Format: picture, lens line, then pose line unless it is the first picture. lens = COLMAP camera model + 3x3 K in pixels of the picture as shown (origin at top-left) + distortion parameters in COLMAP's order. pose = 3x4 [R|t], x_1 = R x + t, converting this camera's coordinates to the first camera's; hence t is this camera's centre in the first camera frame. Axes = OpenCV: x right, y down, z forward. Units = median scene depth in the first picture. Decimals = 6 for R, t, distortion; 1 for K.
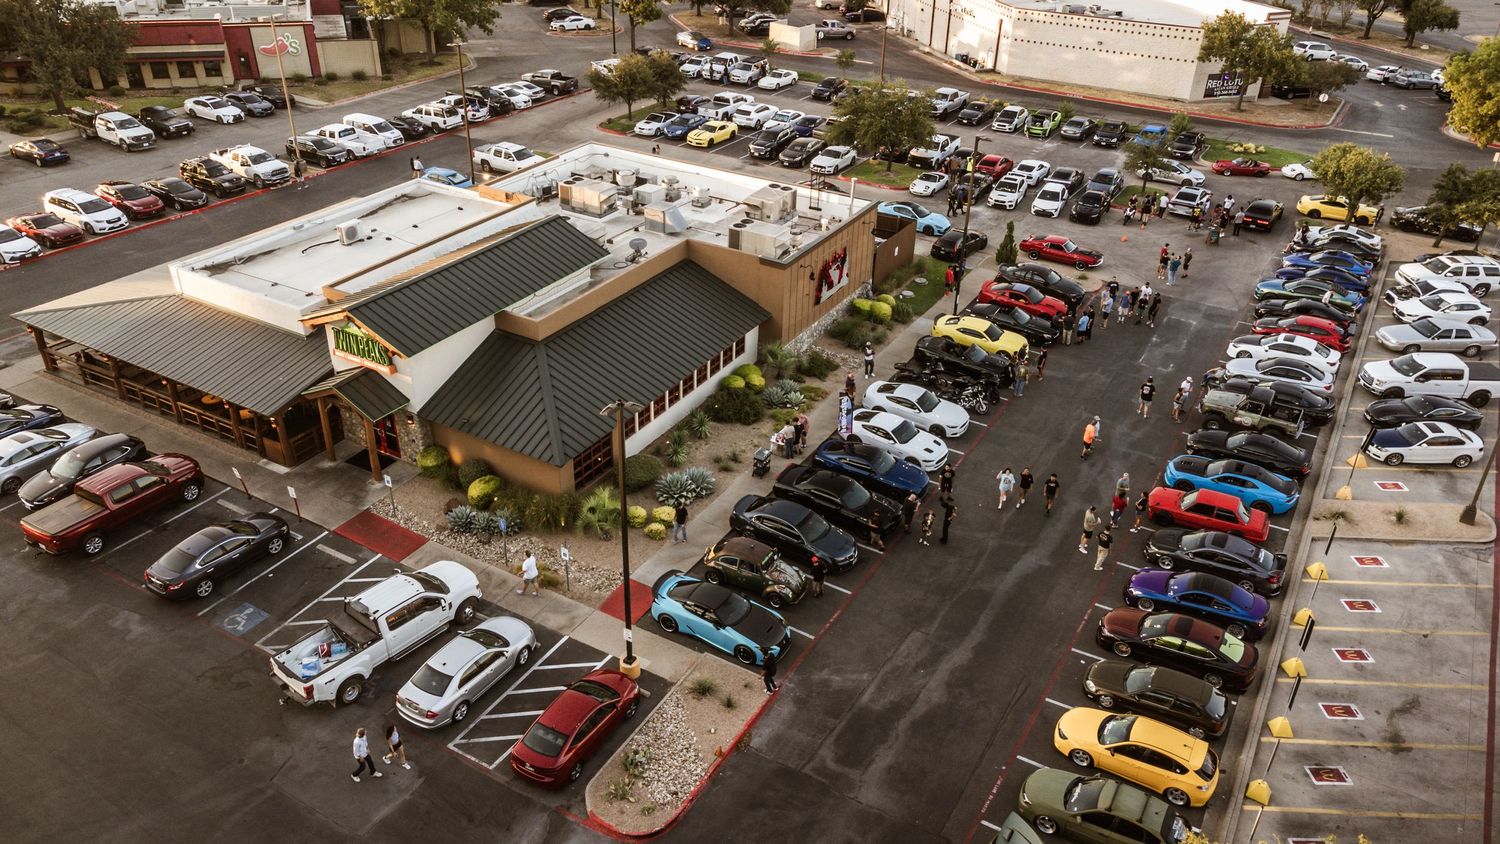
lens RADIAL K [[1114.0, 0, 750.0], [0, 1114.0, 422.0], [0, 0, 1]] dist [0.028160, 0.038656]
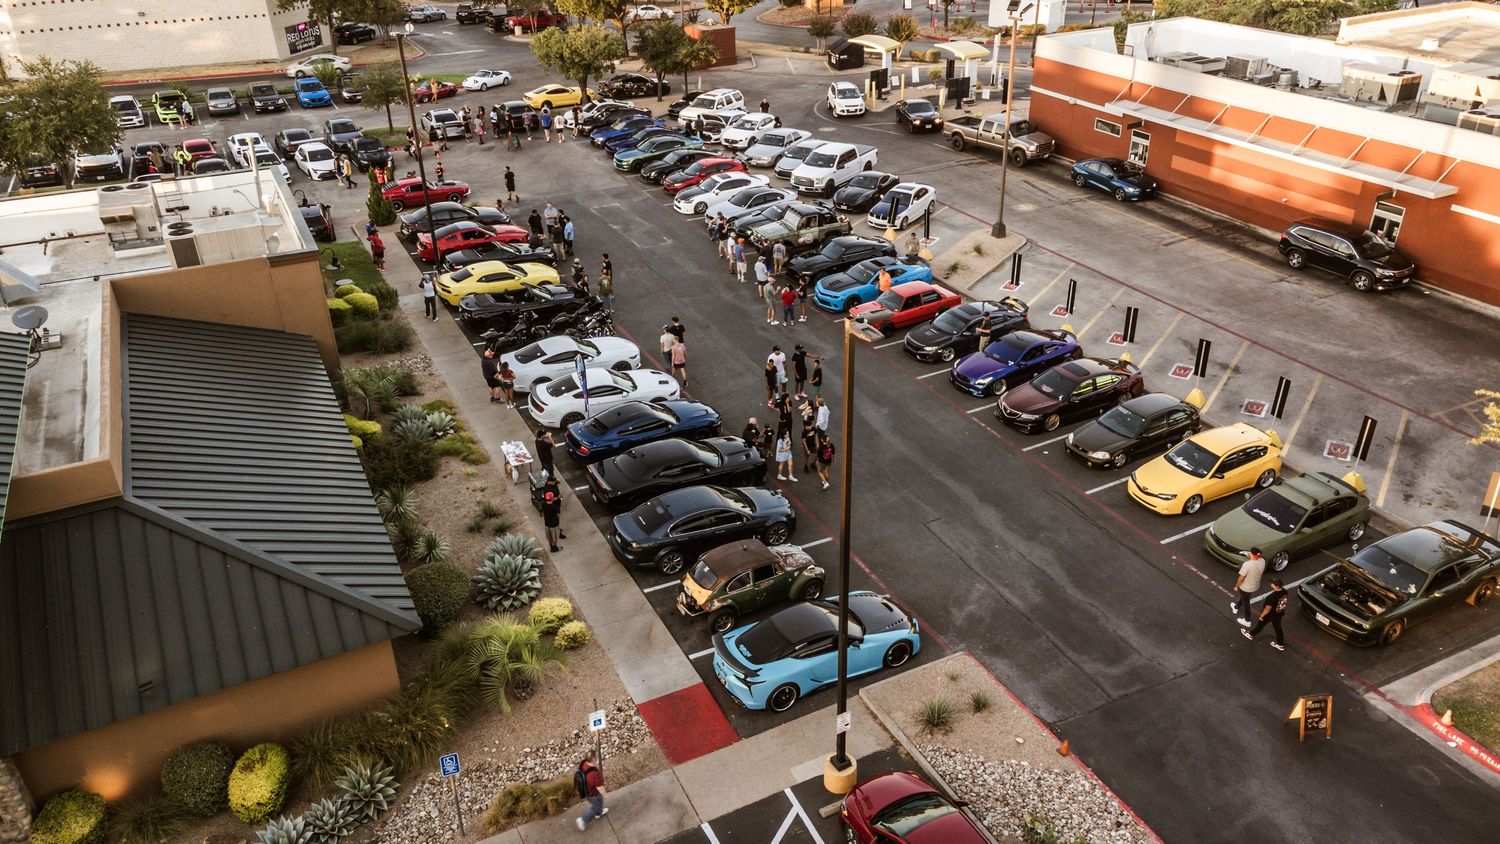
lens RADIAL K [[1114.0, 0, 750.0], [0, 1114.0, 422.0], [0, 0, 1]] dist [0.028160, 0.038656]
pose [[0.544480, -0.431622, 0.719197, -0.347358], [0.451084, 0.873567, 0.182766, -0.059893], [-0.707152, 0.224906, 0.670338, 0.404771]]
